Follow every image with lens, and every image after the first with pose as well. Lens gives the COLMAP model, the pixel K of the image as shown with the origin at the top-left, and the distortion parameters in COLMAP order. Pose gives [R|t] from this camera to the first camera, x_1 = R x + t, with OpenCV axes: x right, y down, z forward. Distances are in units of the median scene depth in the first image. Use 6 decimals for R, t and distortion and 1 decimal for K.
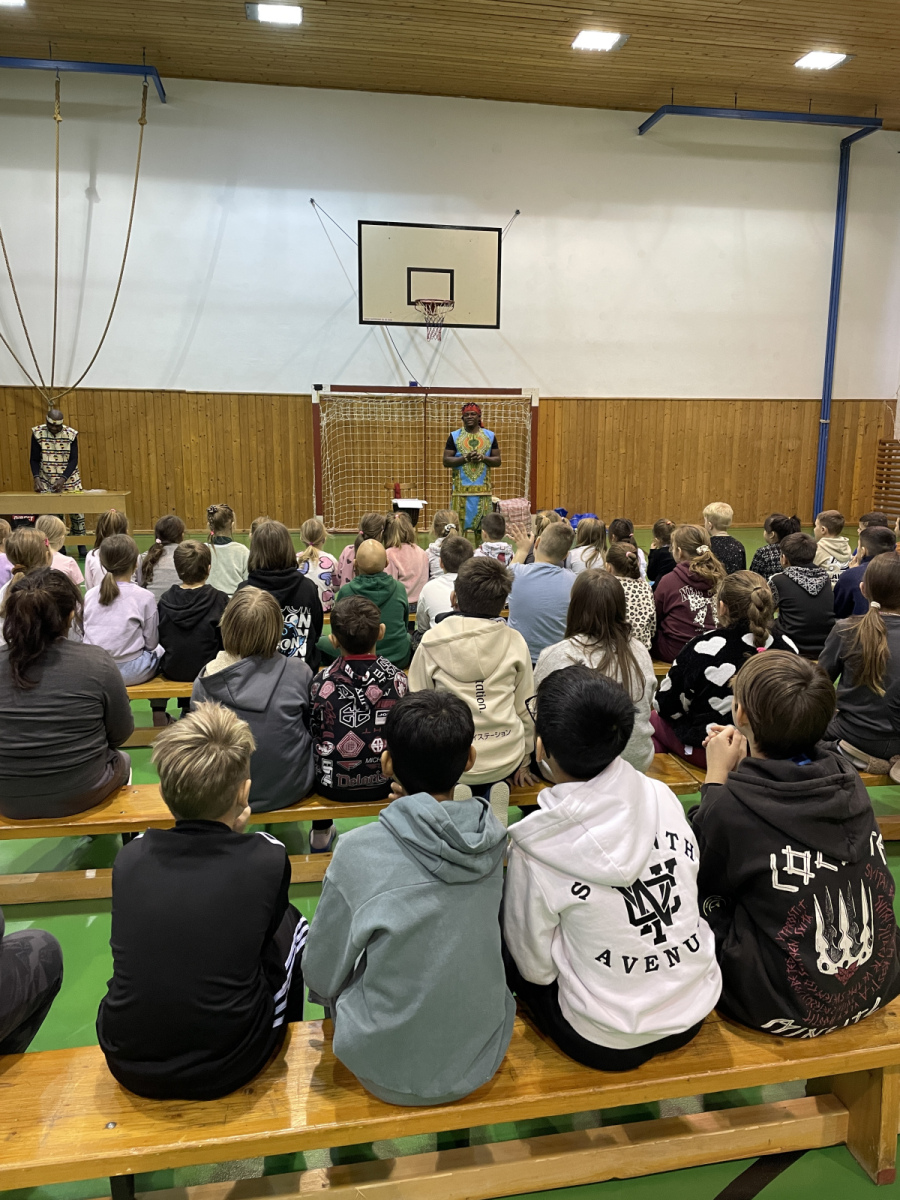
lens RADIAL K [[906.4, 0, 445.7], [0, 906.4, 606.9], [0, 0, 1]] dist [0.040775, -0.046722]
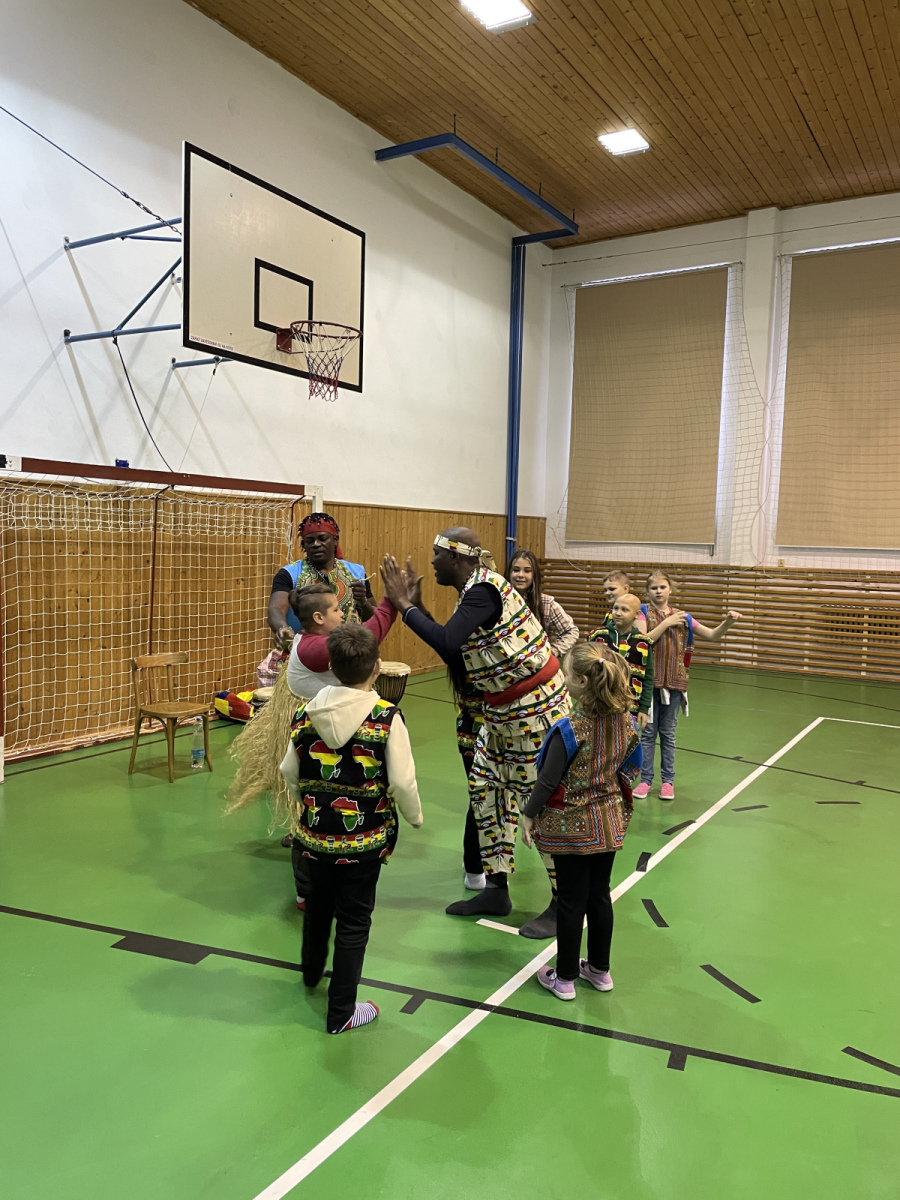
lens RADIAL K [[906.4, 0, 433.9], [0, 906.4, 595.7], [0, 0, 1]] dist [0.040775, -0.046722]
pose [[0.686324, -0.029938, 0.726679, -0.298440], [0.104832, 0.992791, -0.058110, -0.110613], [-0.719701, 0.116061, 0.684515, 0.478515]]
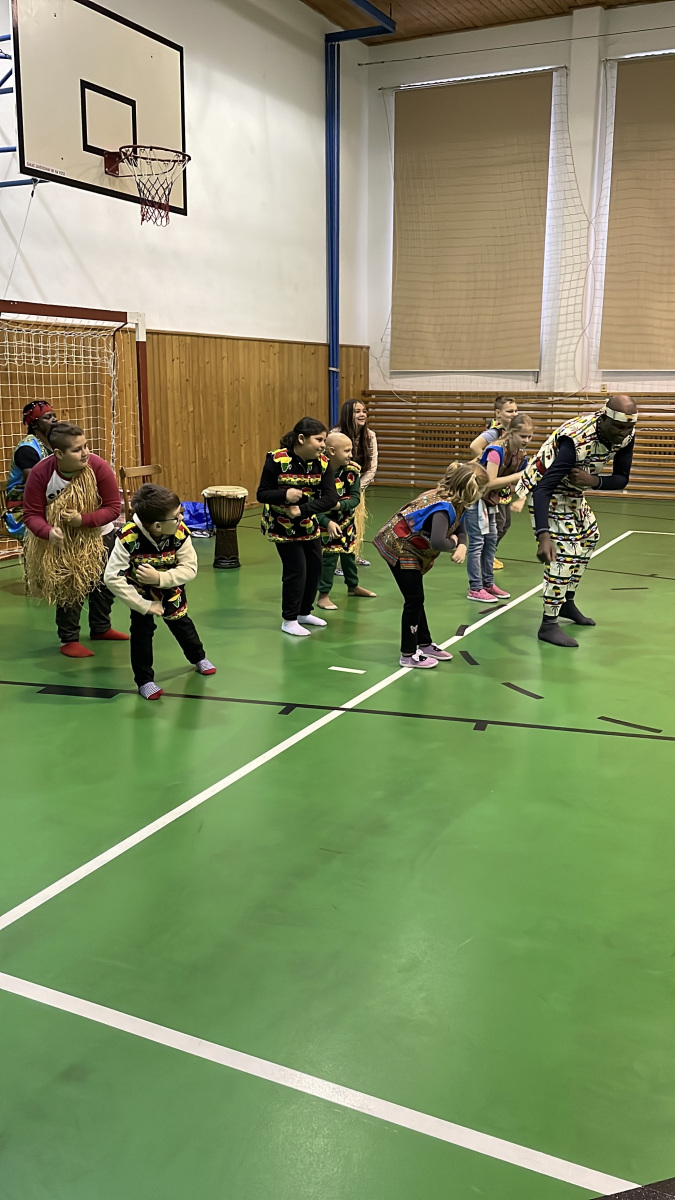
lens RADIAL K [[1034.7, 0, 352.6], [0, 1034.7, 590.8], [0, 0, 1]] dist [0.059441, -0.095074]
pose [[0.601928, -0.156628, 0.783039, -0.388956], [0.136395, 0.986332, 0.092443, -0.090843], [-0.786816, 0.051159, 0.615064, 0.419864]]
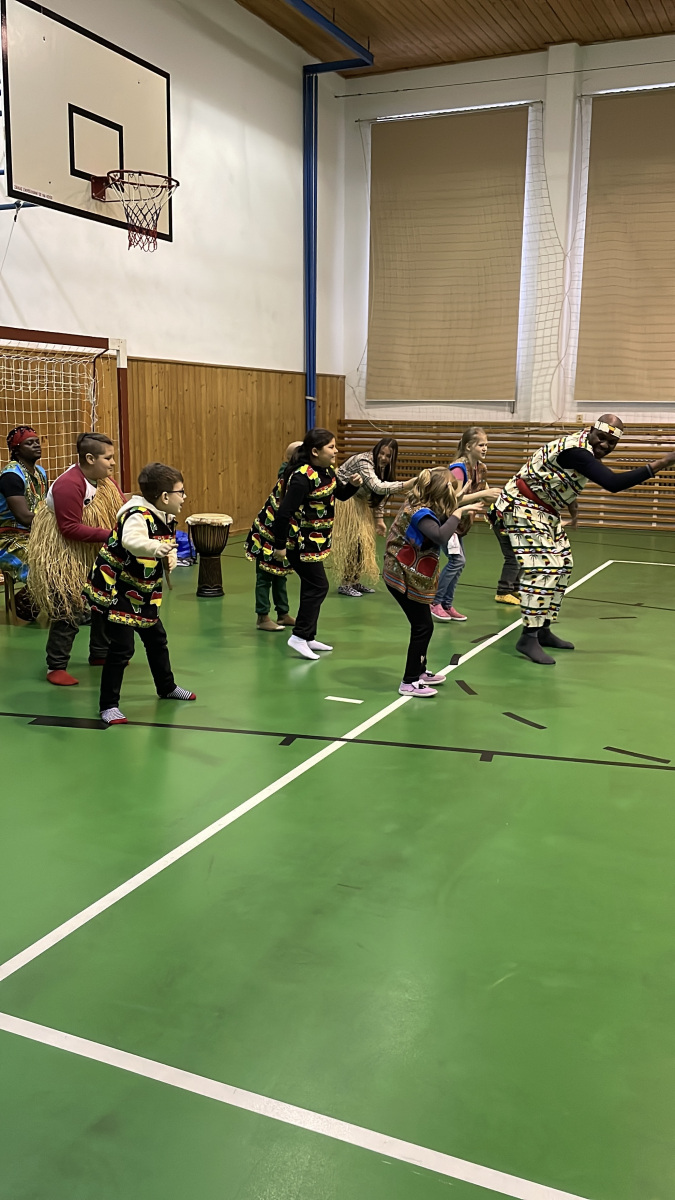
lens RADIAL K [[1034.7, 0, 345.7], [0, 1034.7, 598.5], [0, 0, 1]] dist [0.059441, -0.095074]
pose [[0.579672, -0.139066, 0.802895, -0.391927], [0.132943, 0.988267, 0.075191, -0.091504], [-0.803932, 0.063153, 0.591359, 0.433365]]
